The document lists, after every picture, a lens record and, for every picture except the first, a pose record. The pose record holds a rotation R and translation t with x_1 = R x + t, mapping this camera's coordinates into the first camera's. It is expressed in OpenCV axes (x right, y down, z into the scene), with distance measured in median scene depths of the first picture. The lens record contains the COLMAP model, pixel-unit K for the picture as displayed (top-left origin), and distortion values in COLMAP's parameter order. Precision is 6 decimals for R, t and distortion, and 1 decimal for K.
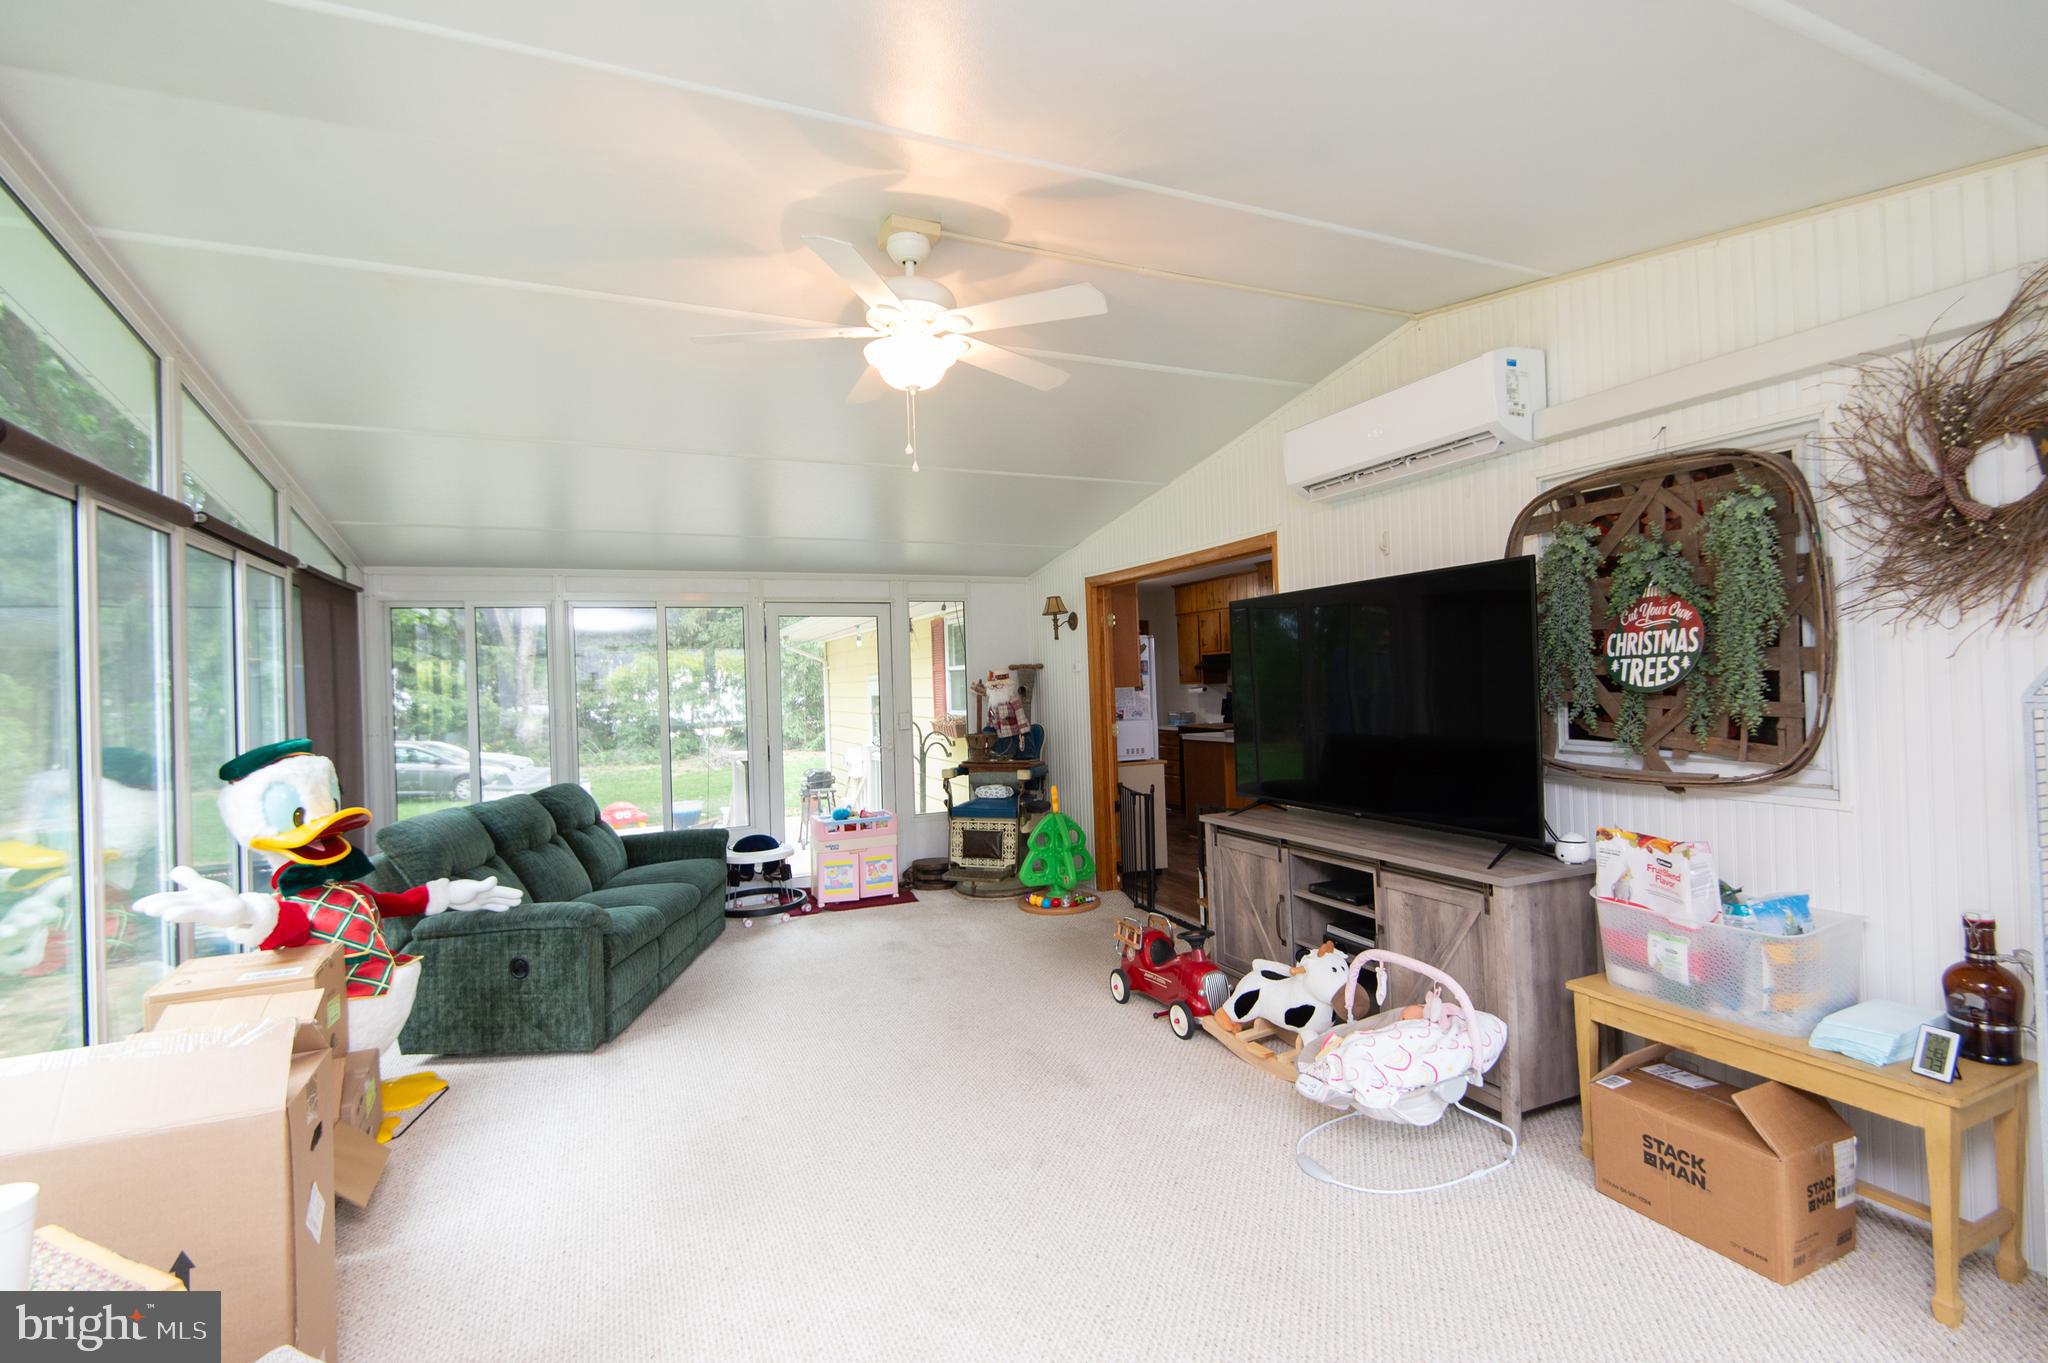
lens RADIAL K [[892.9, 0, 1035.2], [0, 892.9, 674.0], [0, 0, 1]] dist [0.024480, -0.019197]
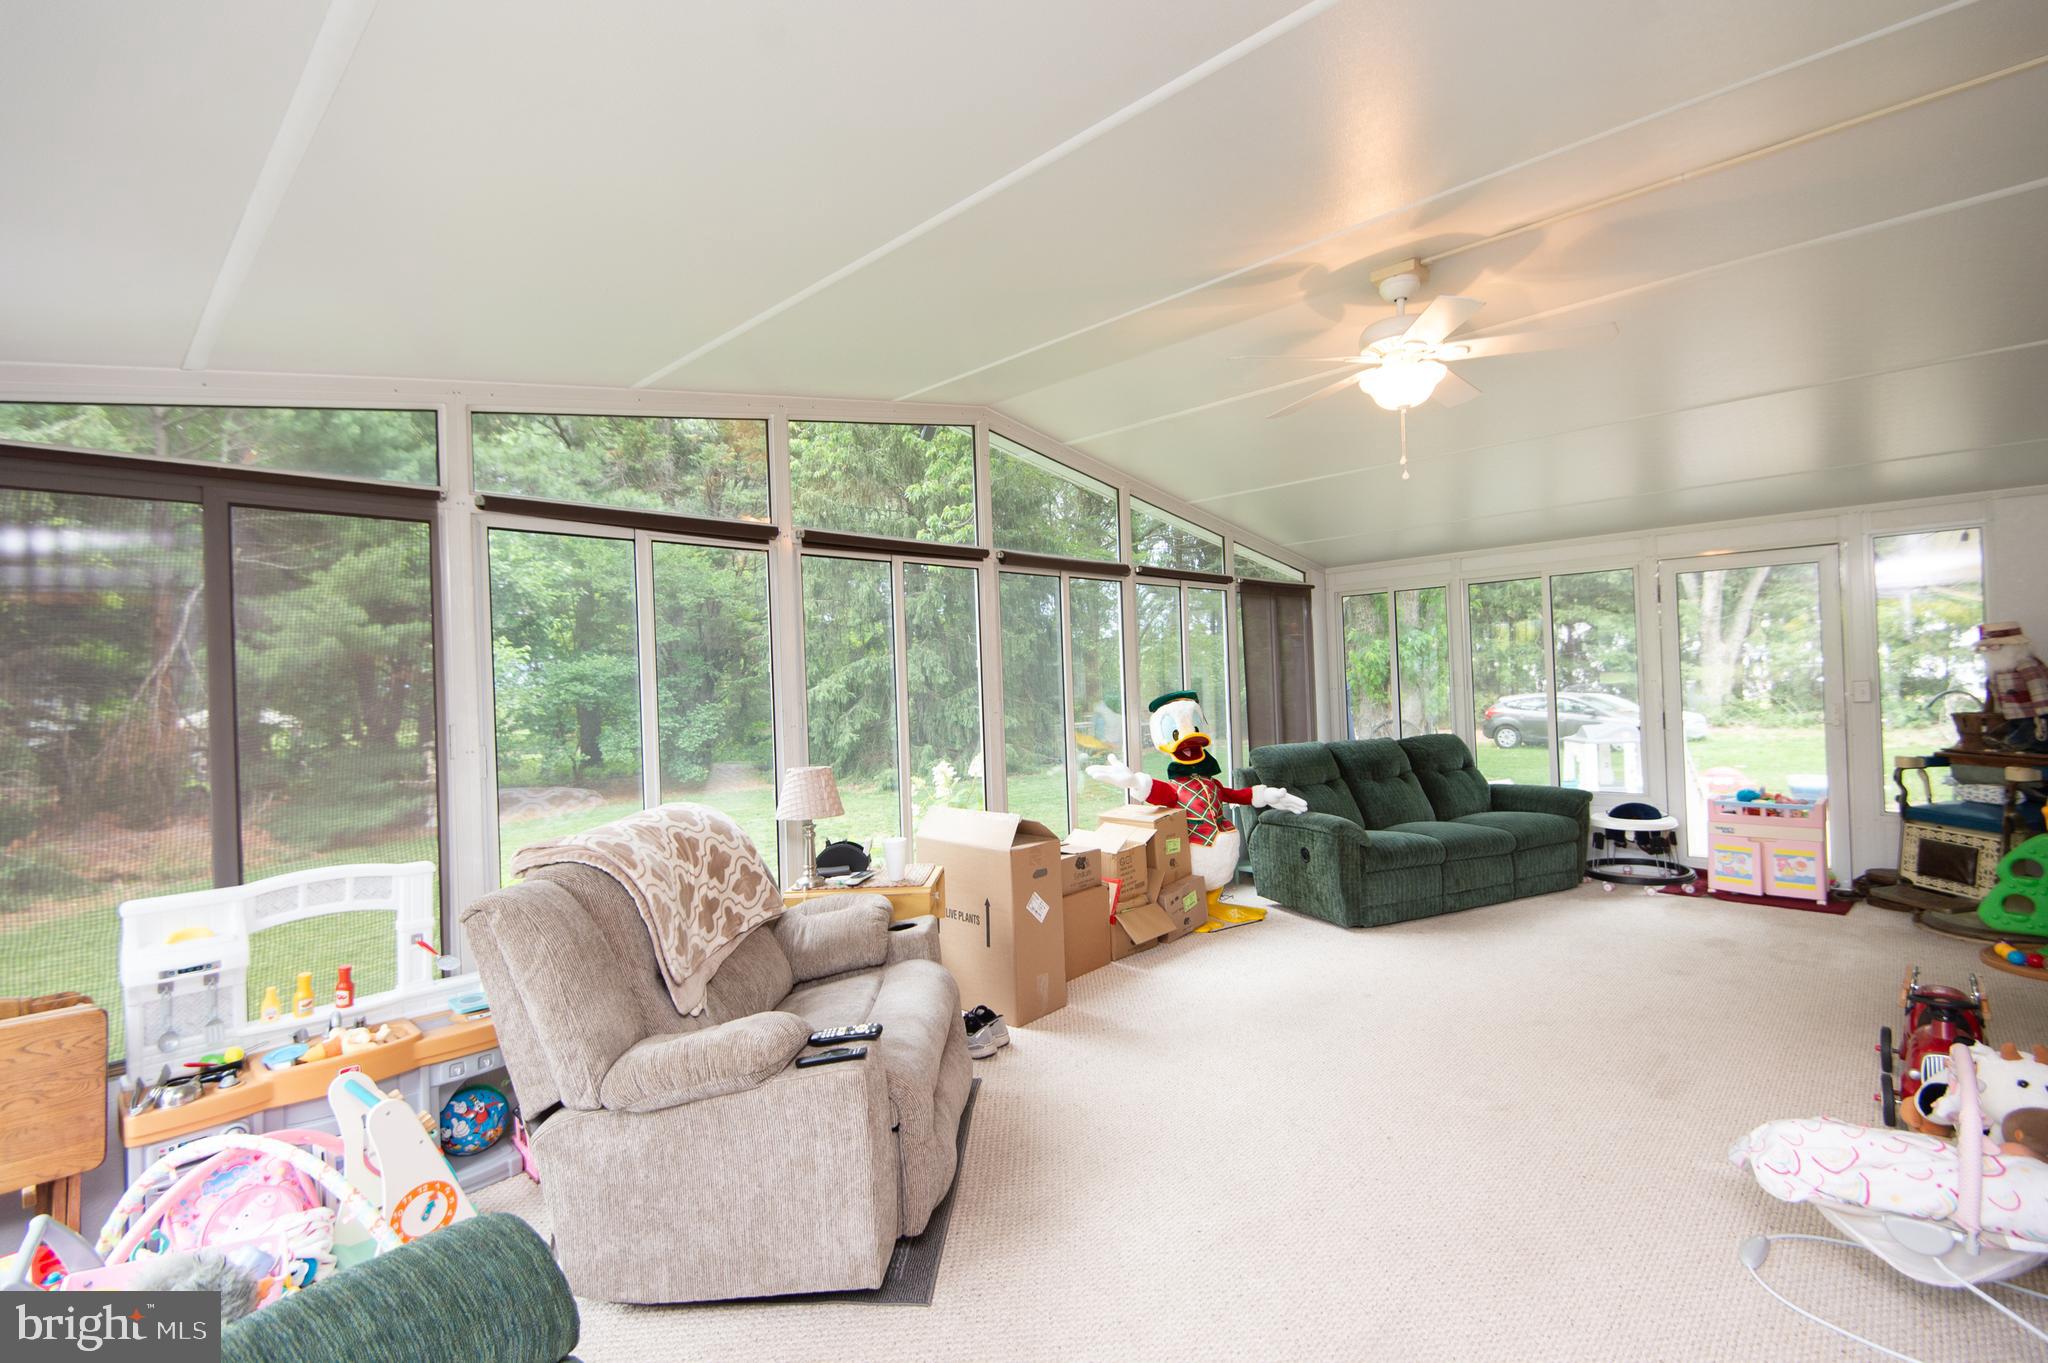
lens RADIAL K [[928.0, 0, 1110.9], [0, 928.0, 671.4], [0, 0, 1]] dist [0.000048, -0.000208]
pose [[0.427845, 0.014561, -0.903735, 0.355325], [0.029699, 0.999104, 0.030157, -0.010750], [0.903364, -0.039742, 0.427029, 0.057152]]
